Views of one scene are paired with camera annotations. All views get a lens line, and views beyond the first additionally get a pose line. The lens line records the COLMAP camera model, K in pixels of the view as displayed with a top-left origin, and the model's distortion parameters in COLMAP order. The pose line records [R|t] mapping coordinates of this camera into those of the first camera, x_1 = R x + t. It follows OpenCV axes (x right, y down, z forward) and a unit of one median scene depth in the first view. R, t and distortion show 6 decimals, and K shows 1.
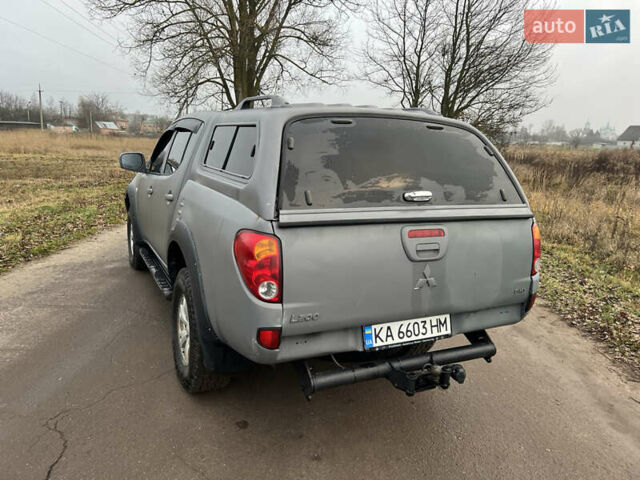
lens RADIAL K [[479.0, 0, 319.5], [0, 479.0, 242.9], [0, 0, 1]] dist [0.055858, -0.074735]
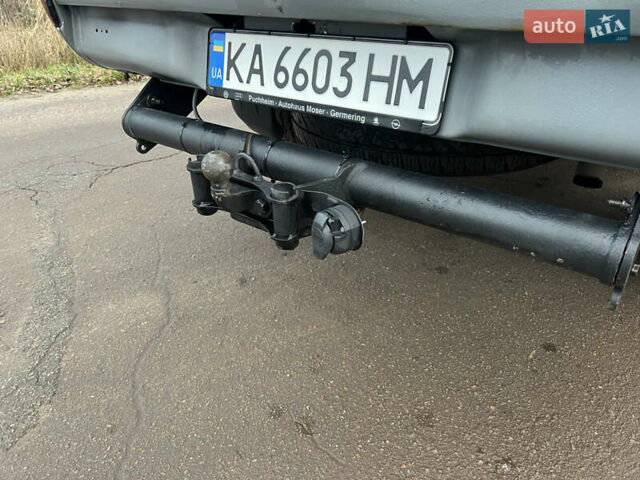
lens RADIAL K [[479.0, 0, 319.5], [0, 479.0, 242.9], [0, 0, 1]] dist [0.055858, -0.074735]
pose [[0.363771, 0.387964, -0.846850, 0.543790], [-0.136717, 0.921528, 0.363448, 0.168406], [0.921401, -0.016433, 0.388266, 0.870578]]
